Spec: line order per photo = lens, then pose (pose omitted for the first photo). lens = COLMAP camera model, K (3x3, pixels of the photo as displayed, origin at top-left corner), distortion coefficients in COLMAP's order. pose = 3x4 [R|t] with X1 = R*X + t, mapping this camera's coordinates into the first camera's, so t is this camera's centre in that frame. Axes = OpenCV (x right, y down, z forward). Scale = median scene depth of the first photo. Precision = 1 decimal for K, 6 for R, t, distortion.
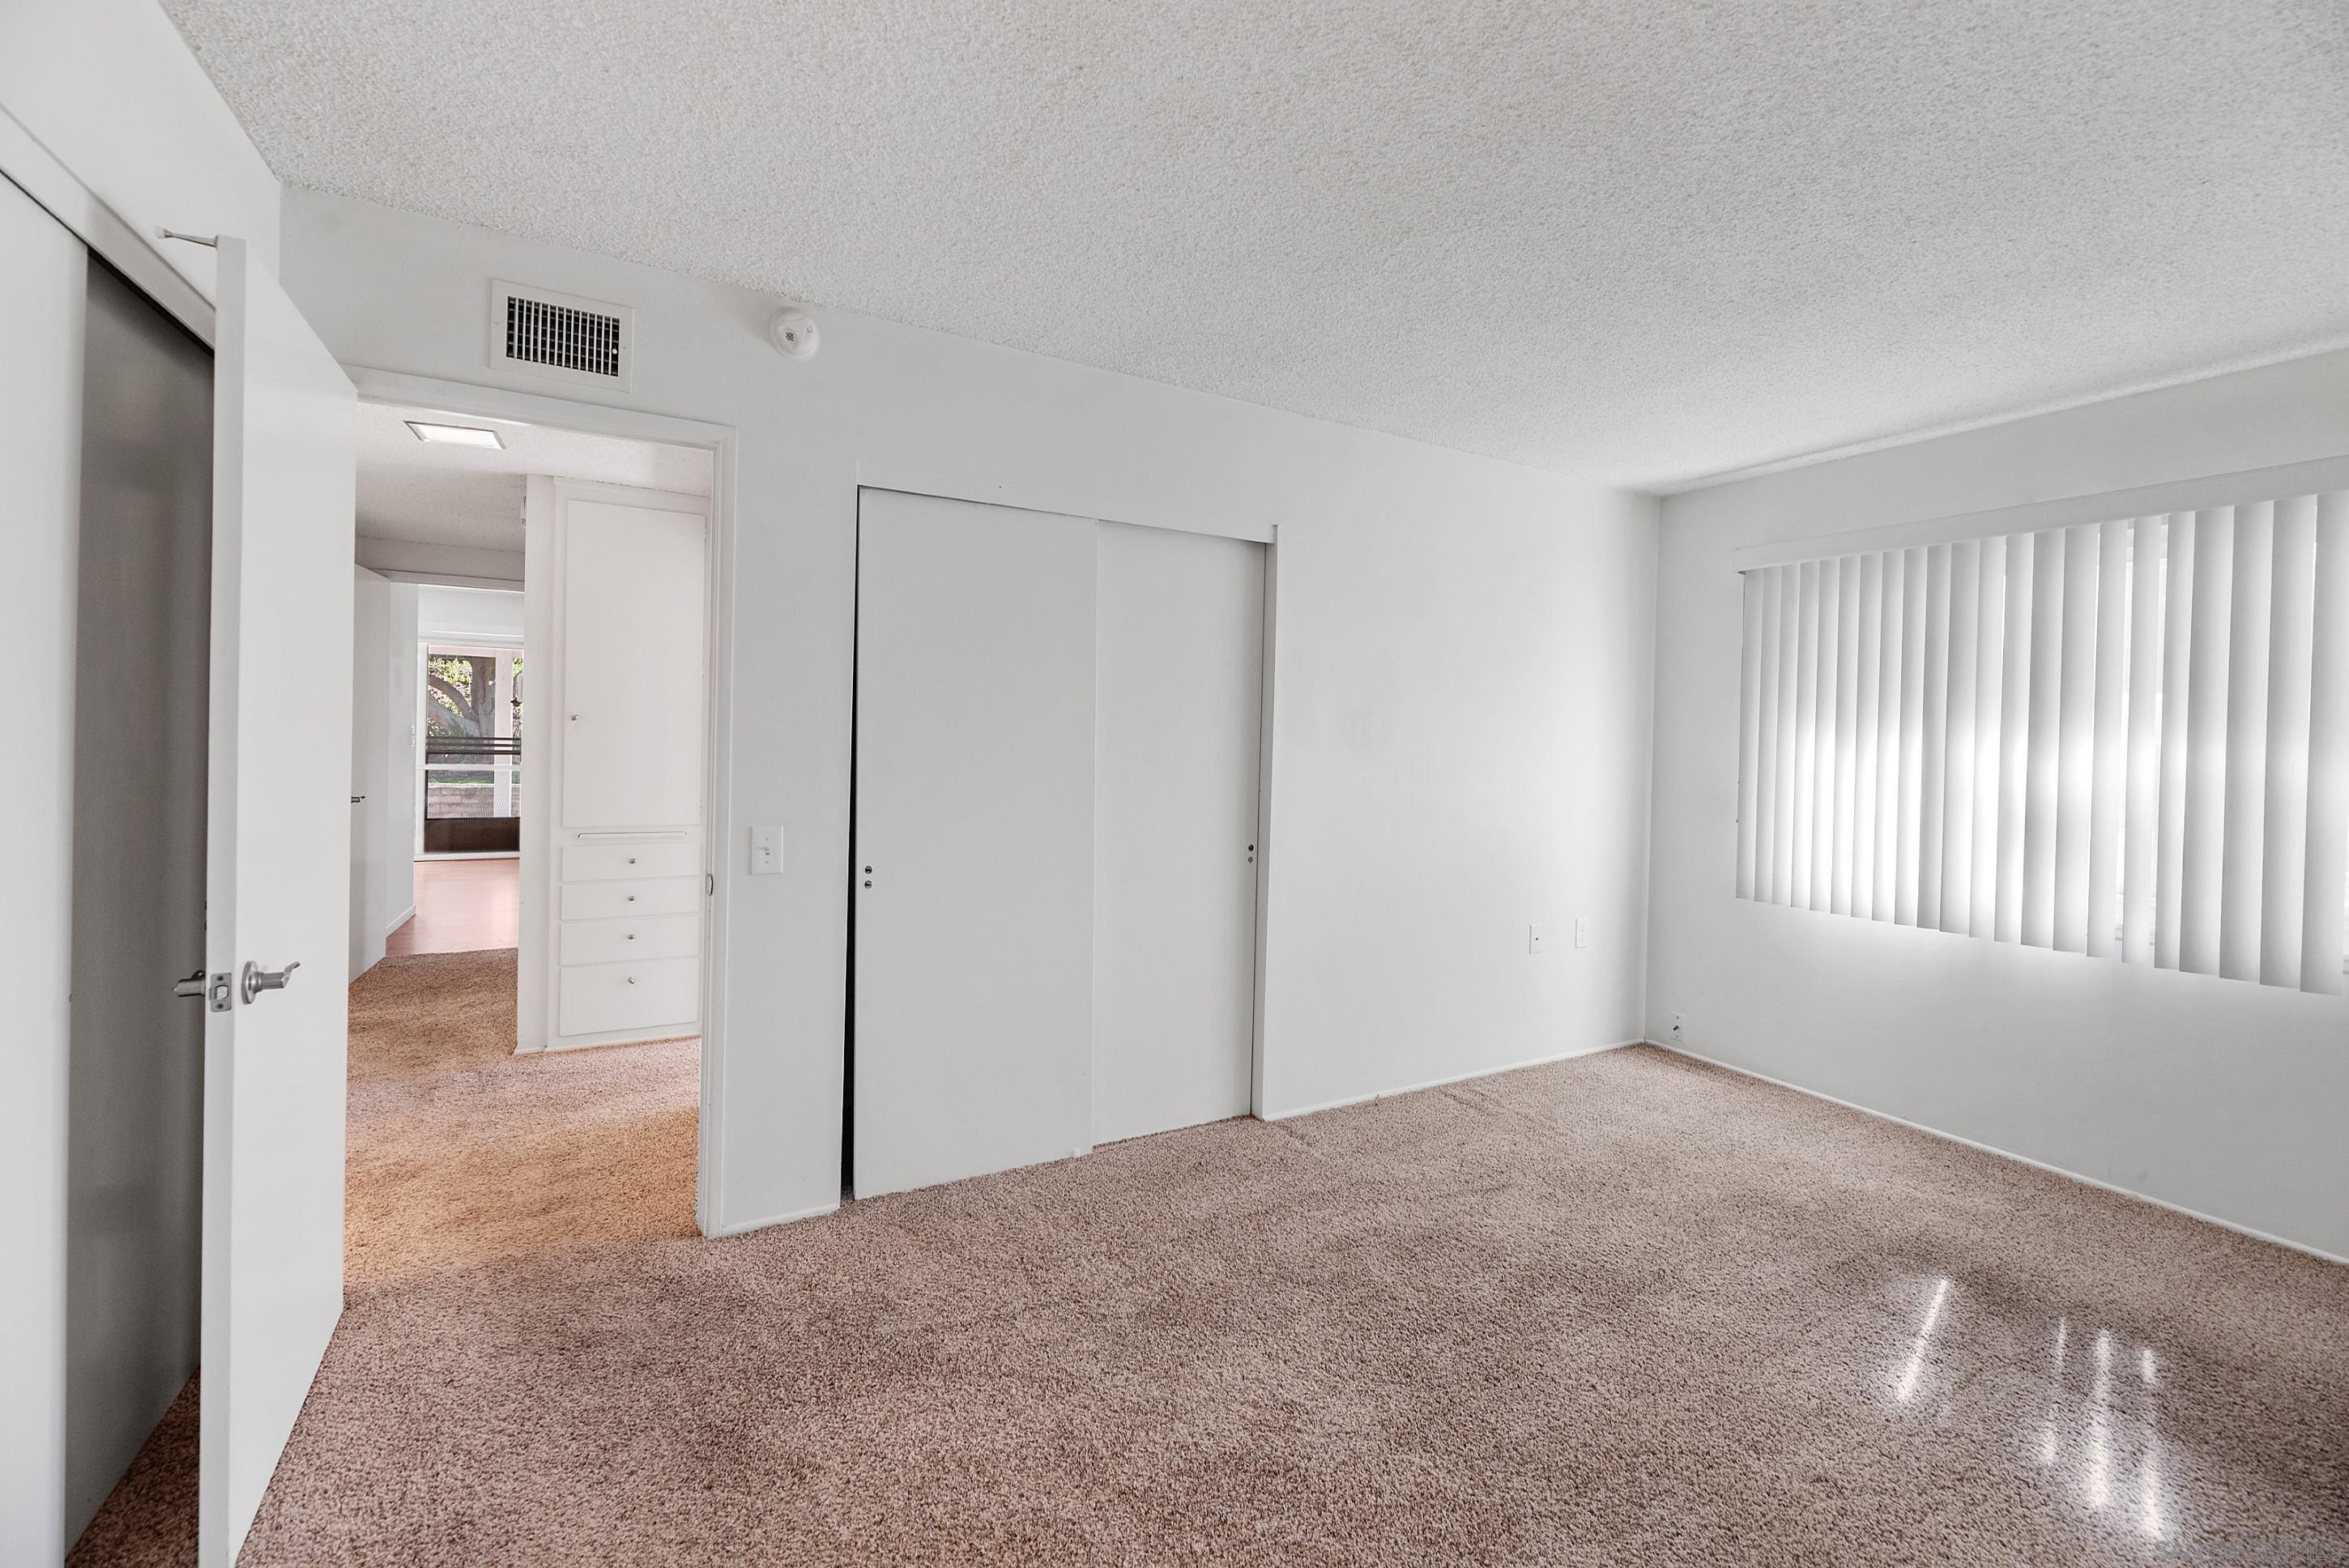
lens RADIAL K [[977.0, 0, 1202.5], [0, 977.0, 745.8], [0, 0, 1]] dist [-0.000434, -0.000355]
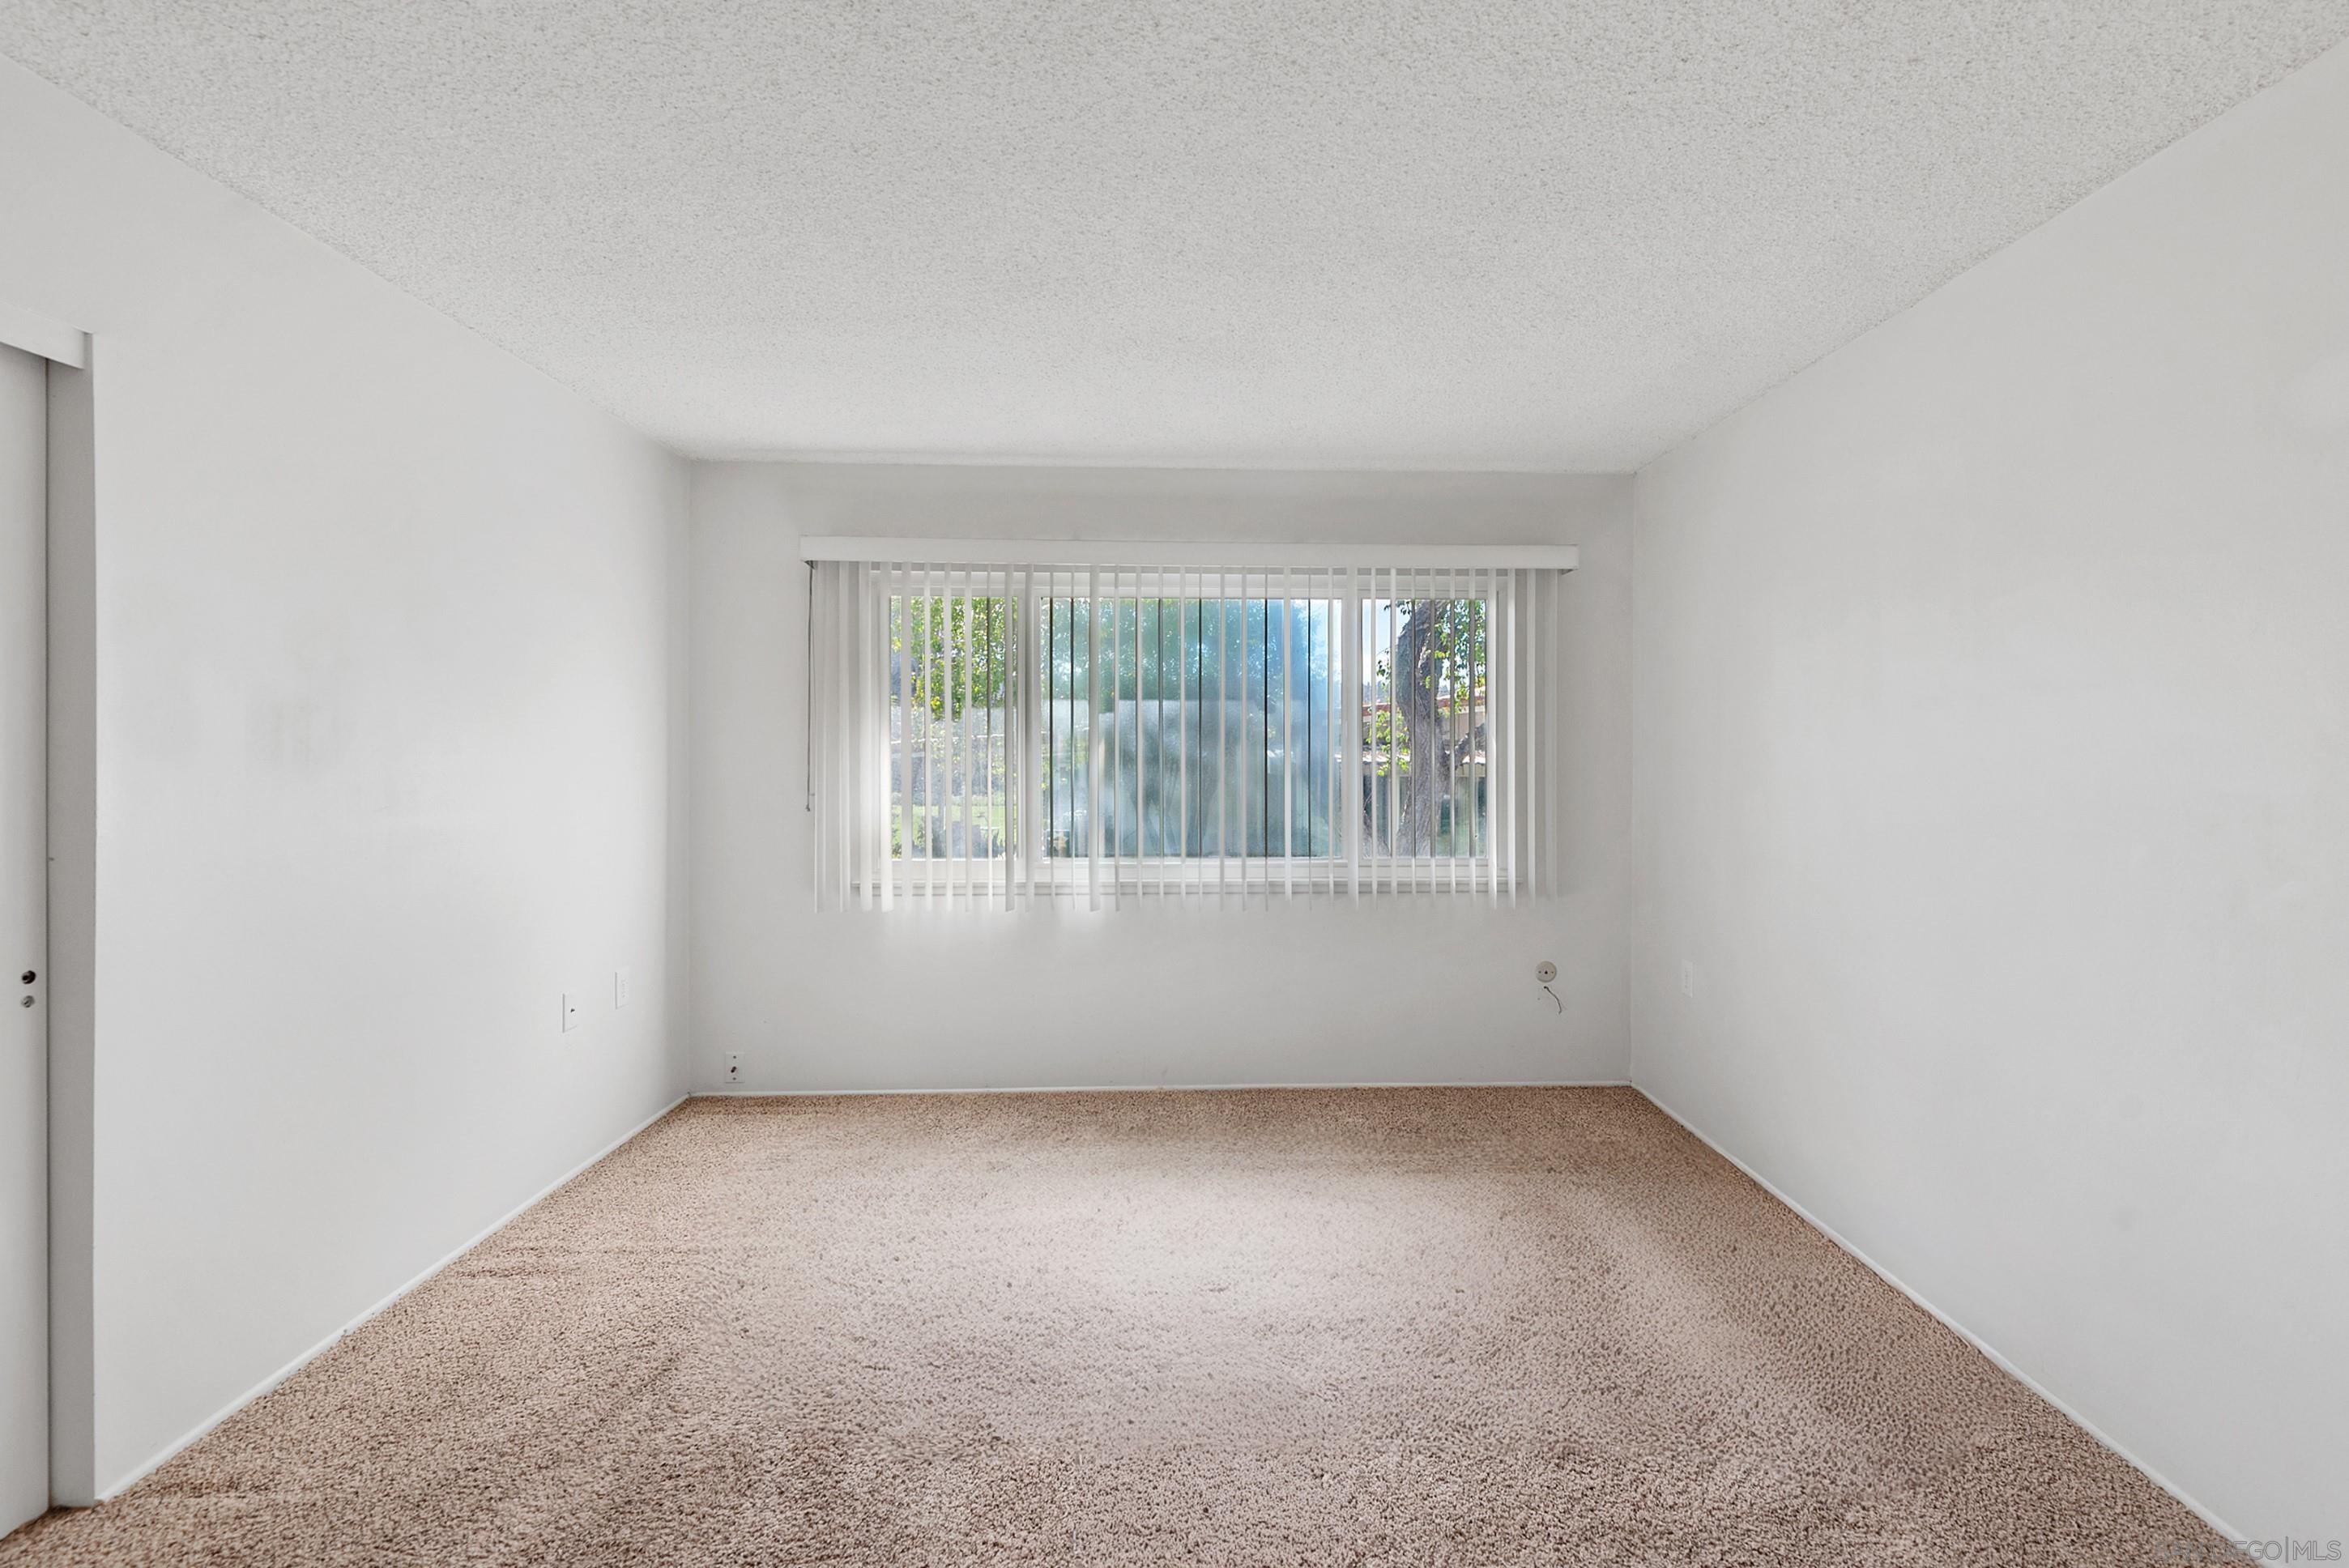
lens RADIAL K [[977.0, 0, 1212.0], [0, 977.0, 758.8], [0, 0, 1]] dist [-0.000434, -0.000355]
pose [[0.452960, -0.029517, 0.891042, -0.116401], [0.020174, 0.999535, 0.022856, -0.005095], [-0.891303, 0.007623, 0.453344, 0.247161]]
